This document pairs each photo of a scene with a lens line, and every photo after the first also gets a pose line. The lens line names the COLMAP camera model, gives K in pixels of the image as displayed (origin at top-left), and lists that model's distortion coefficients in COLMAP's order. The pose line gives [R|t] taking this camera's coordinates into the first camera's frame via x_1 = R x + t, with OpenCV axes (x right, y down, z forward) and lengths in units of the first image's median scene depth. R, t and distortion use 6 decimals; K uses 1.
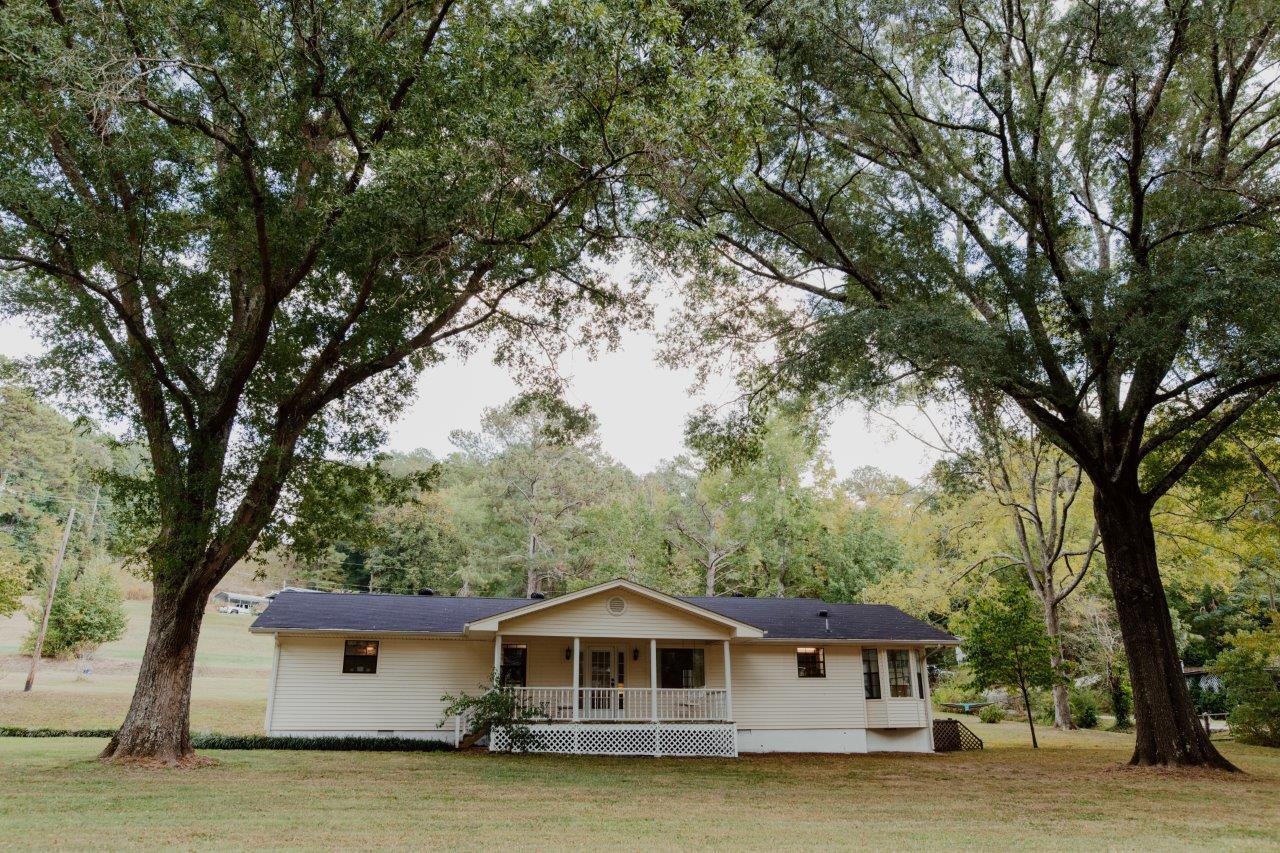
lens RADIAL K [[883.5, 0, 633.7], [0, 883.5, 428.1], [0, 0, 1]] dist [-0.038648, 0.023717]
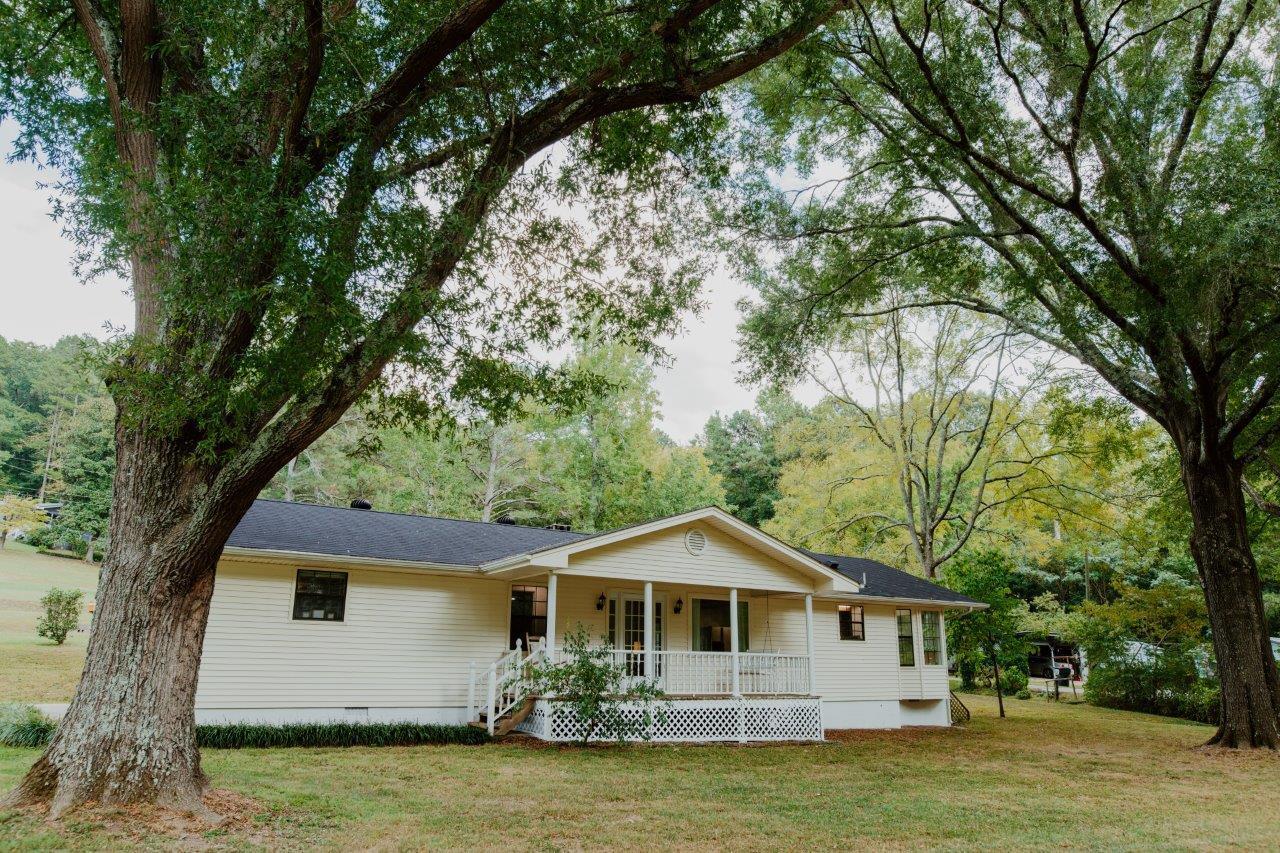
lens RADIAL K [[883.5, 0, 639.9], [0, 883.5, 427.3], [0, 0, 1]] dist [-0.038648, 0.023717]
pose [[0.934566, 0.106909, 0.339349, -0.309295], [-0.127553, 0.991063, 0.039055, 0.078334], [-0.332141, -0.079784, 0.939849, 0.308096]]
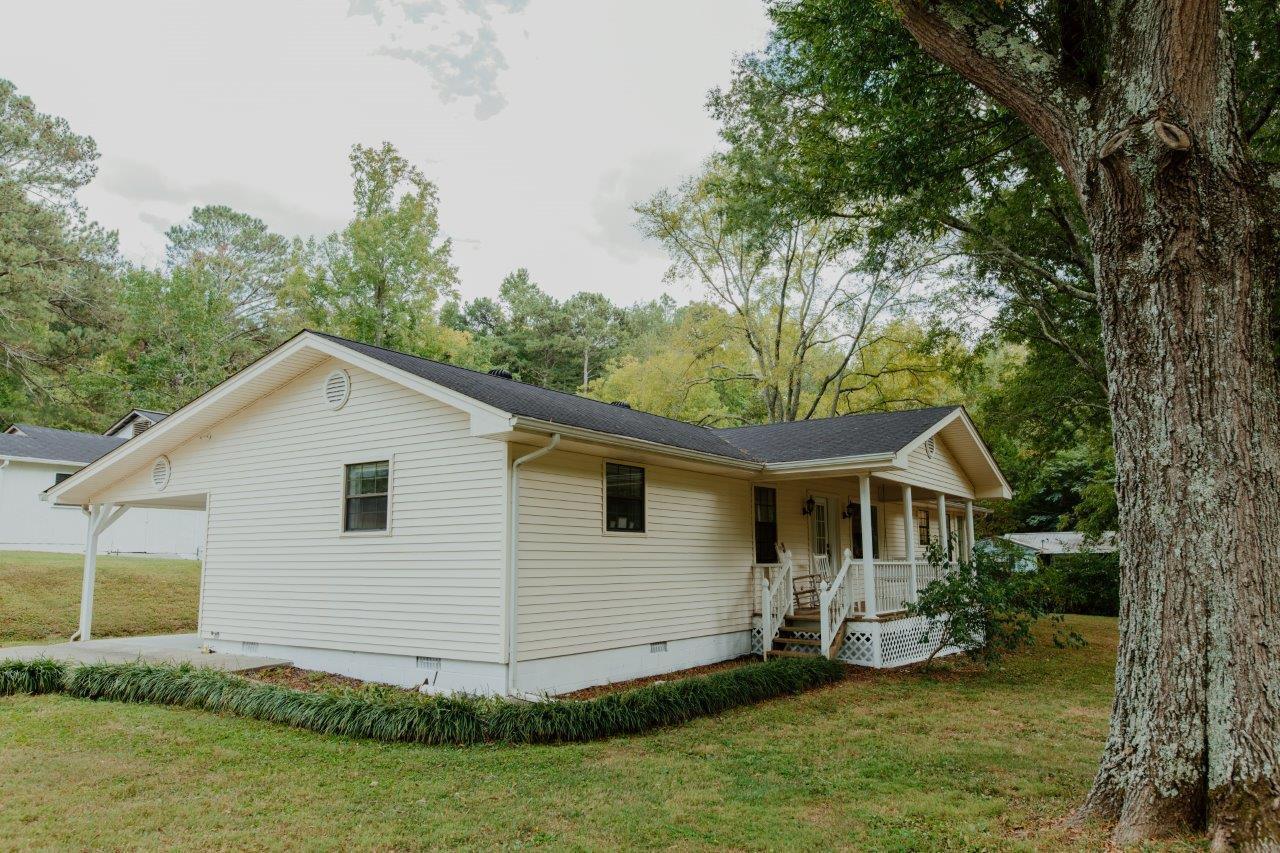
lens RADIAL K [[883.5, 0, 645.1], [0, 883.5, 425.5], [0, 0, 1]] dist [-0.038648, 0.023717]
pose [[0.714741, 0.105888, 0.691327, -0.611088], [-0.222325, 0.971599, 0.081038, 0.173021], [-0.663112, -0.211620, 0.717983, 0.628937]]
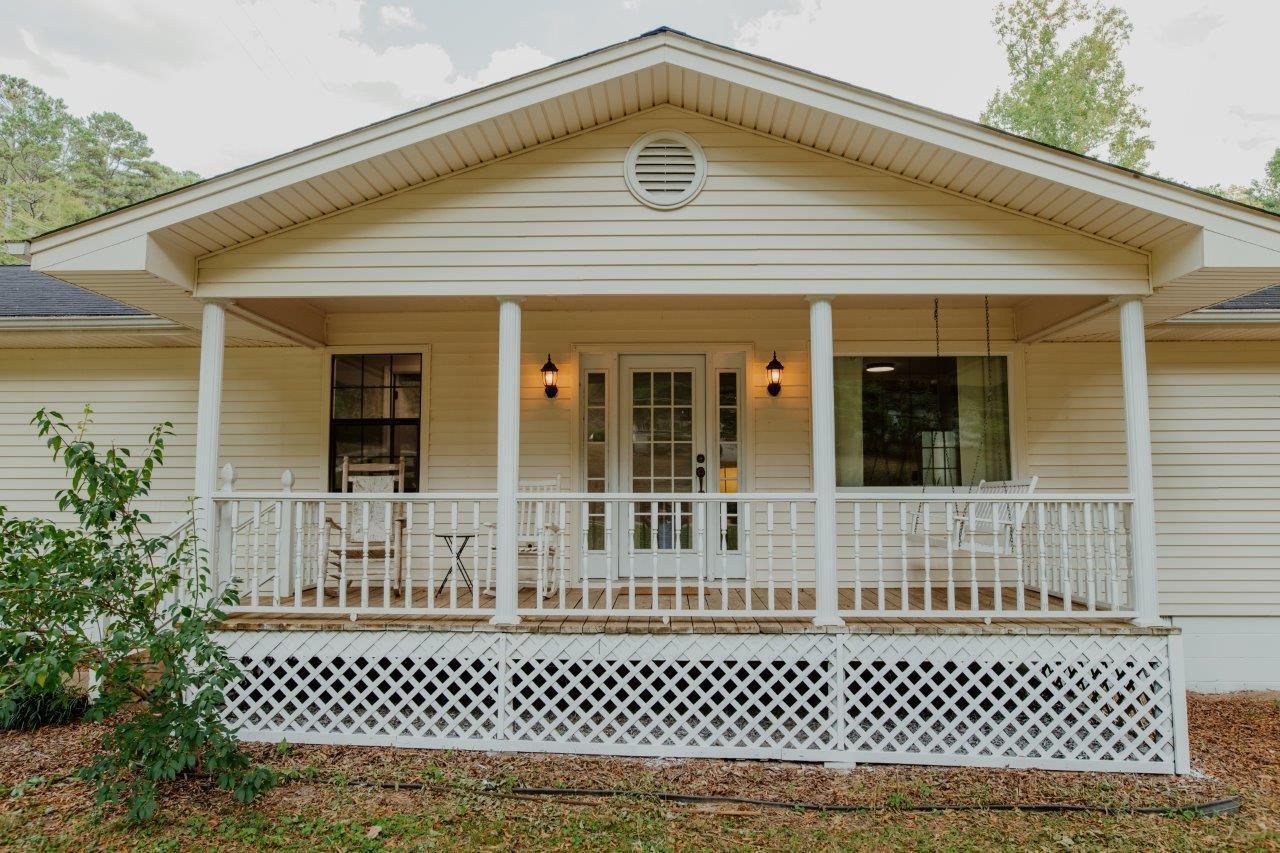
lens RADIAL K [[883.5, 0, 642.5], [0, 883.5, 422.2], [0, 0, 1]] dist [-0.038648, 0.023717]
pose [[0.972261, -0.017565, -0.233240, 0.029295], [0.073242, 0.969890, 0.232271, 0.201095], [0.222137, -0.242911, 0.944272, 0.709983]]
